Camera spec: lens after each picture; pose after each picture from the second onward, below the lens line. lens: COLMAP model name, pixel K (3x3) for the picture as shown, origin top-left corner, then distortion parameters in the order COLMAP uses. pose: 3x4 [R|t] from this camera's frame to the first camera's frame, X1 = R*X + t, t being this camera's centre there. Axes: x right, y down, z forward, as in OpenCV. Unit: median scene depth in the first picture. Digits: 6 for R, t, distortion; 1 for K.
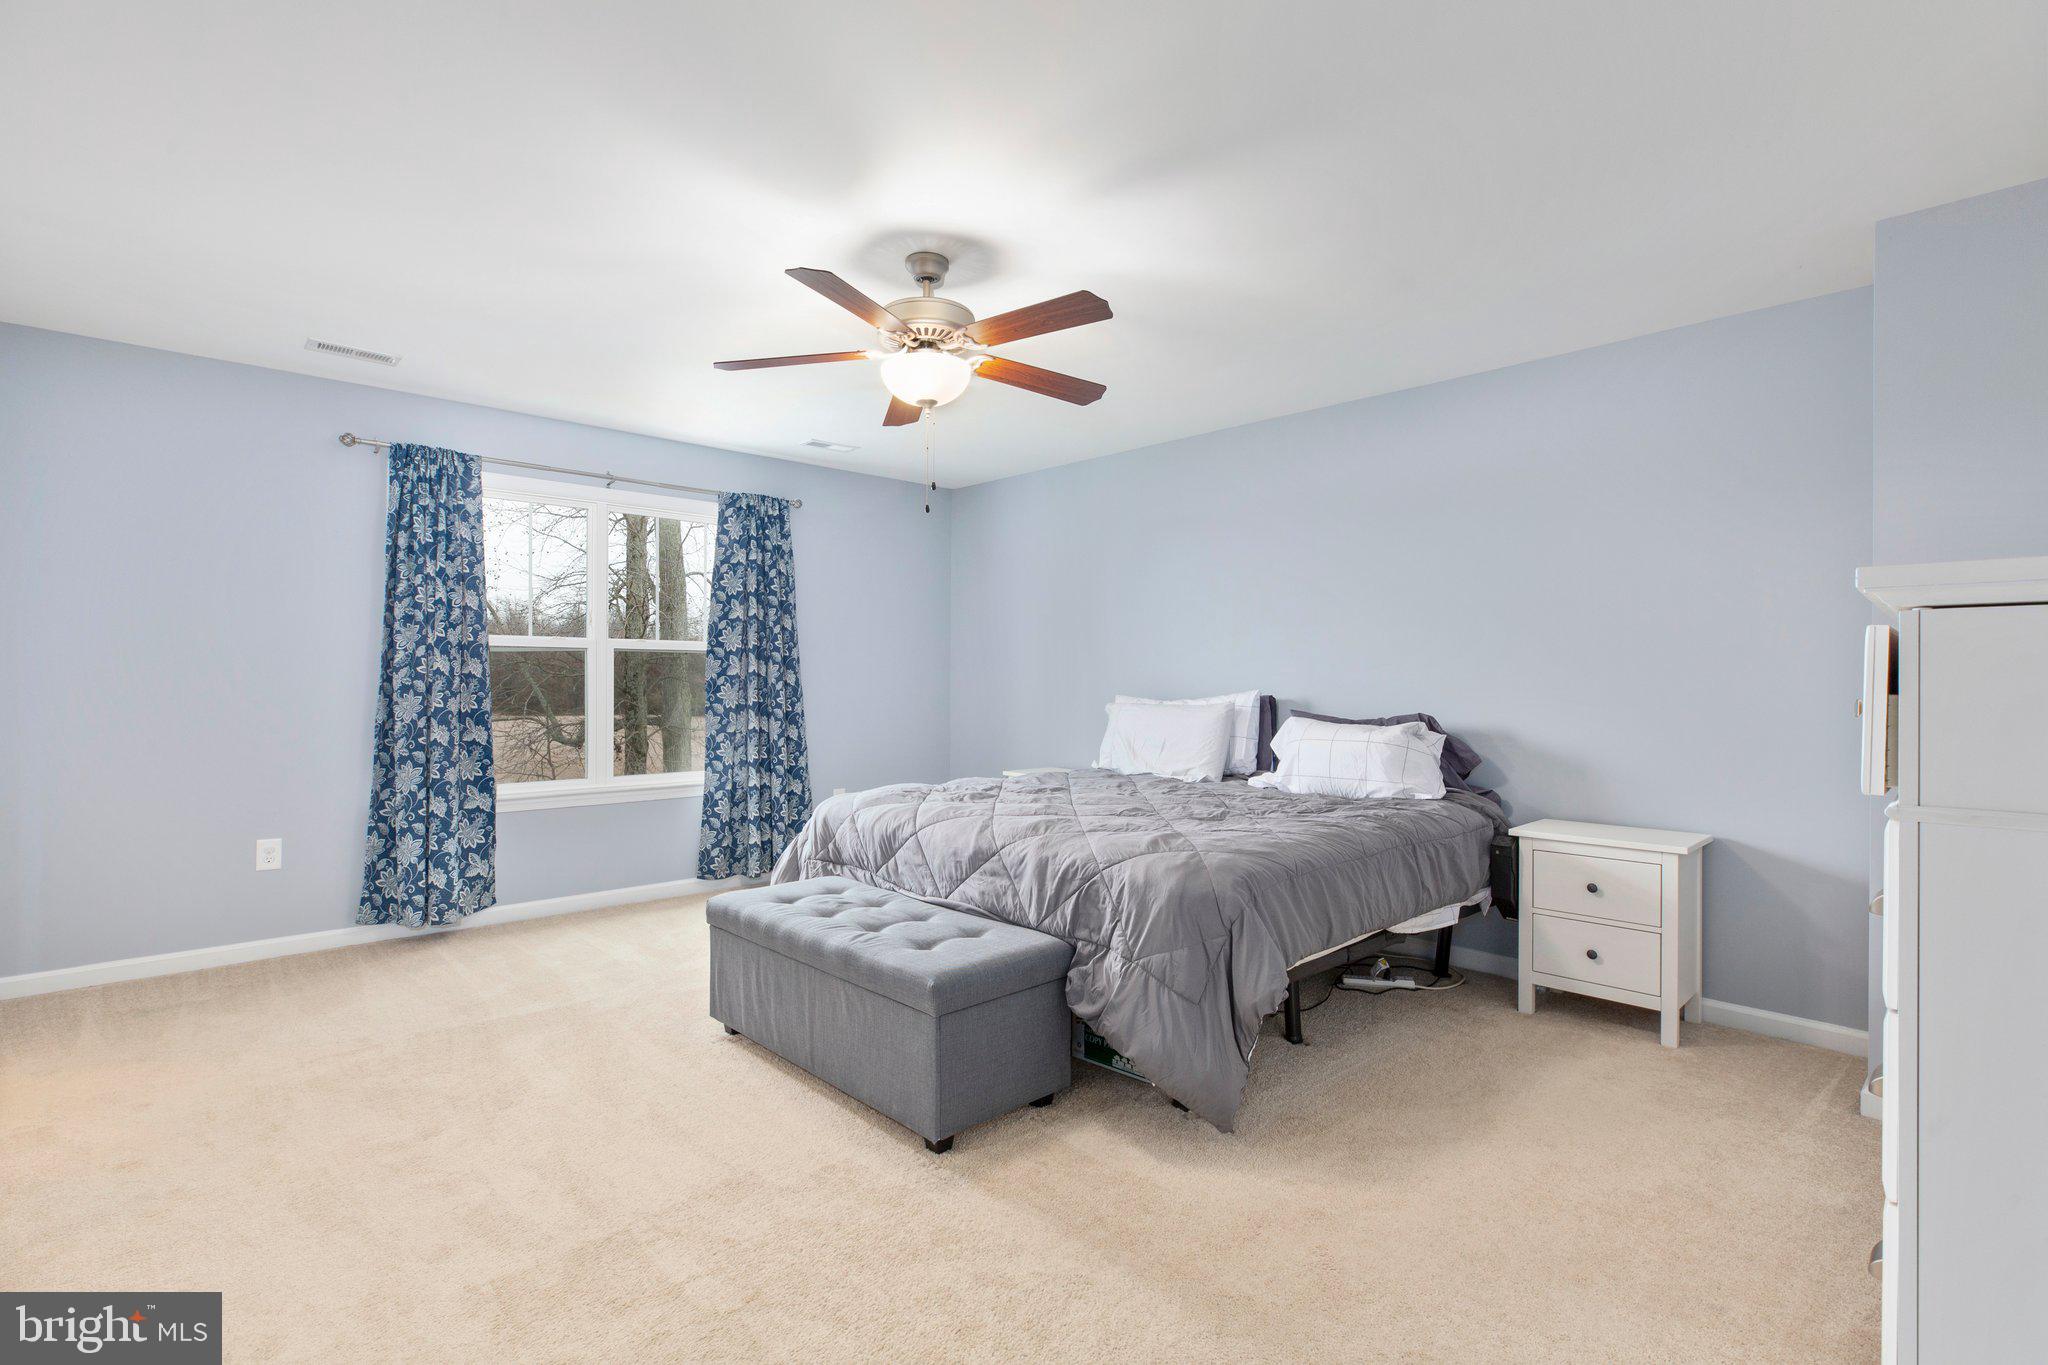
lens RADIAL K [[961.6, 0, 1023.9], [0, 961.6, 691.7], [0, 0, 1]] dist [-0.001854, -0.000193]
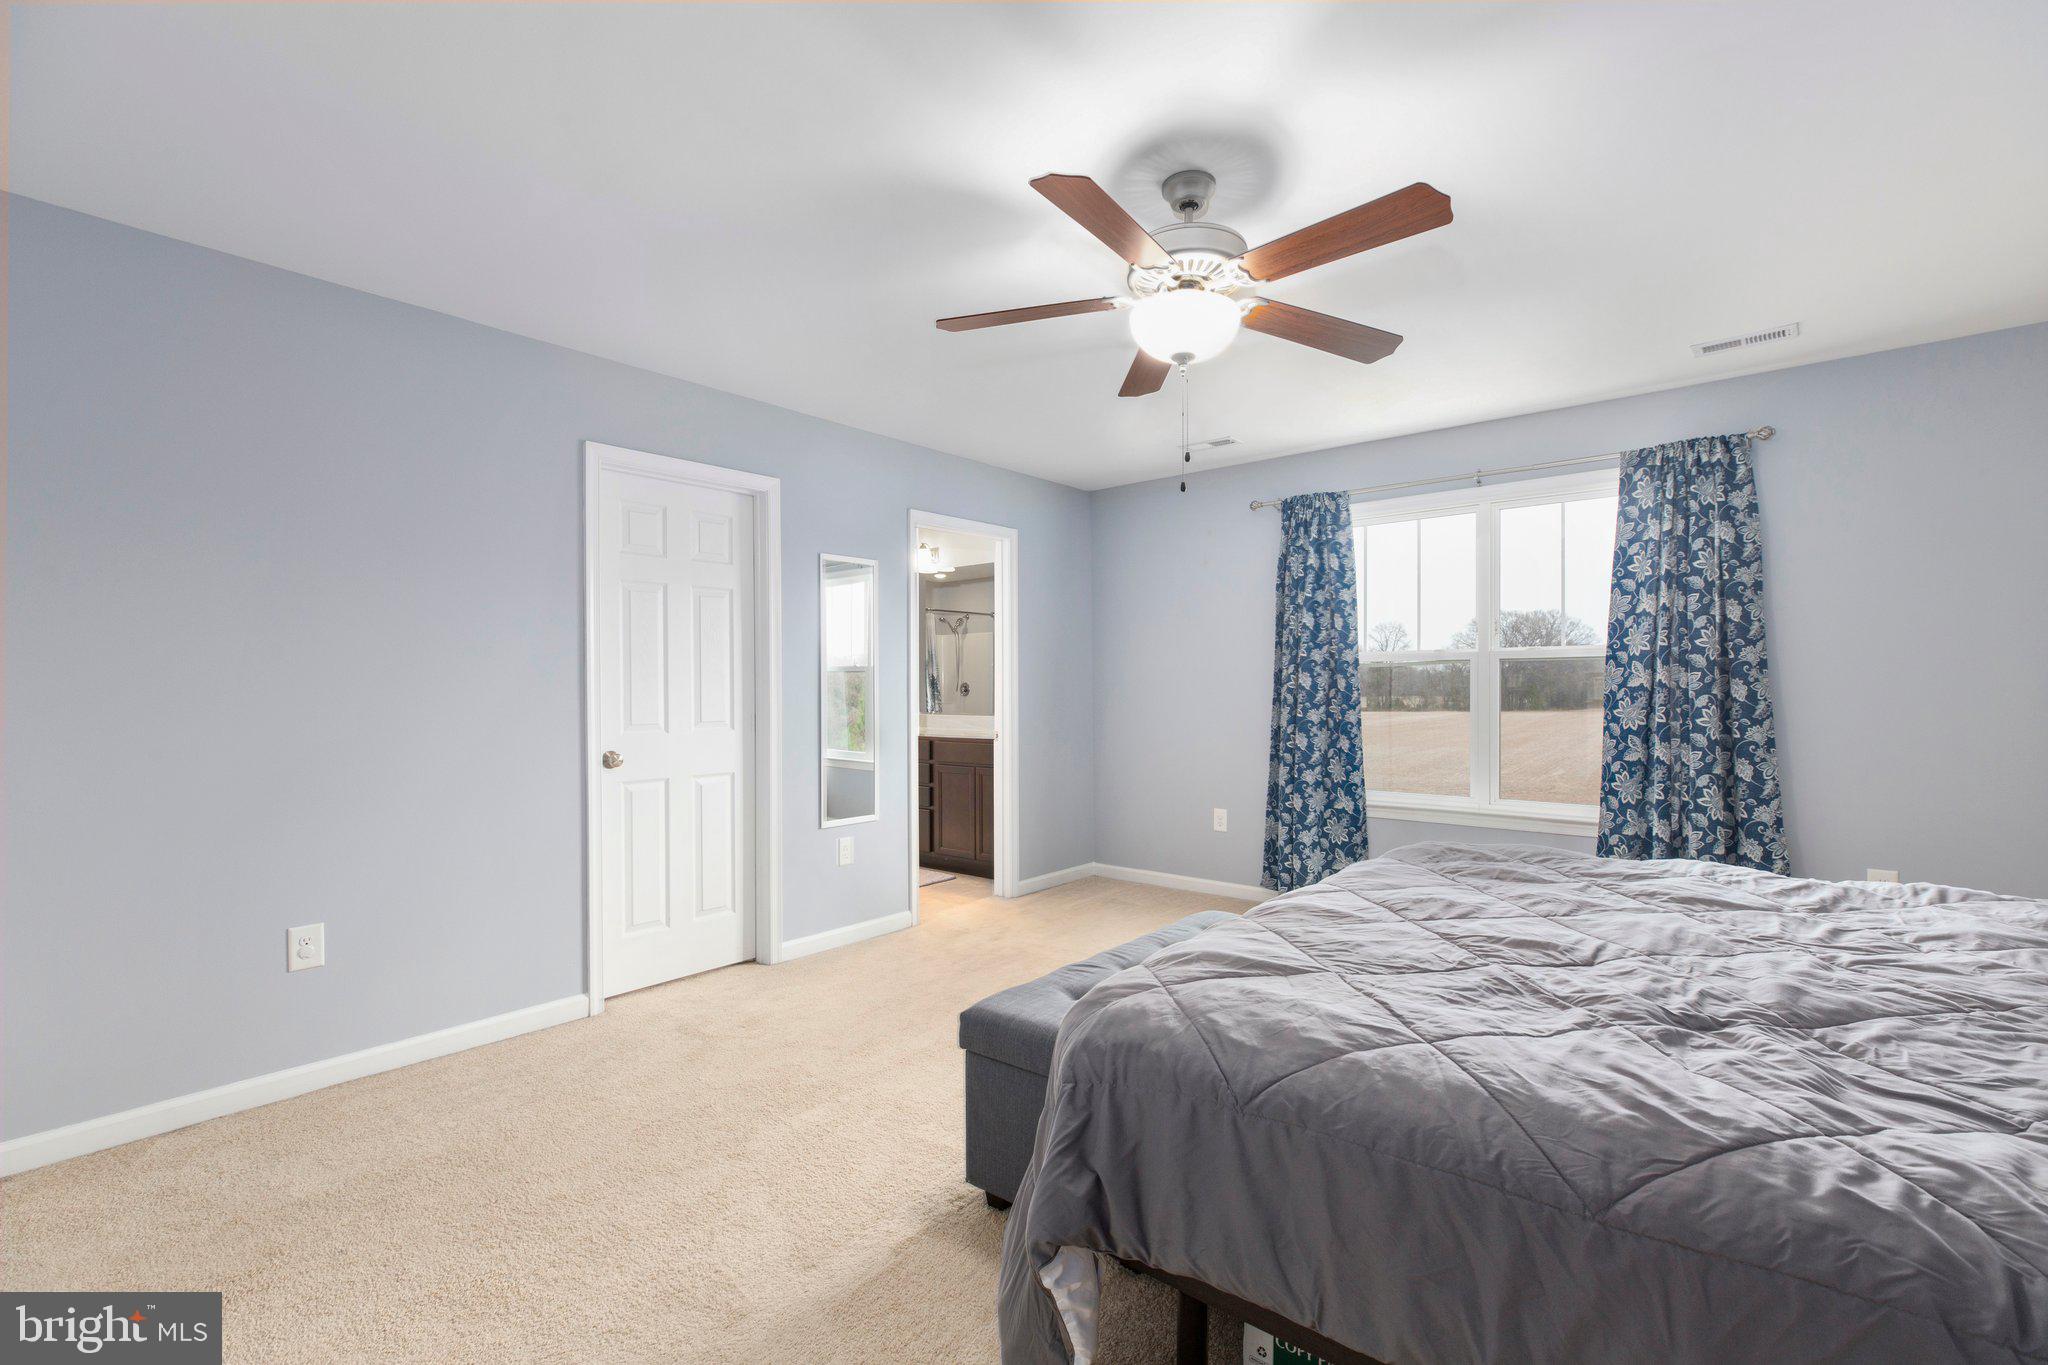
lens RADIAL K [[948.6, 0, 1024.5], [0, 948.6, 679.3], [0, 0, 1]] dist [0.005640, 0.000671]
pose [[0.097772, -0.006031, -0.995191, 0.409517], [-0.002483, 0.999977, -0.006304, -0.017379], [0.995206, 0.003087, 0.097755, 0.445236]]
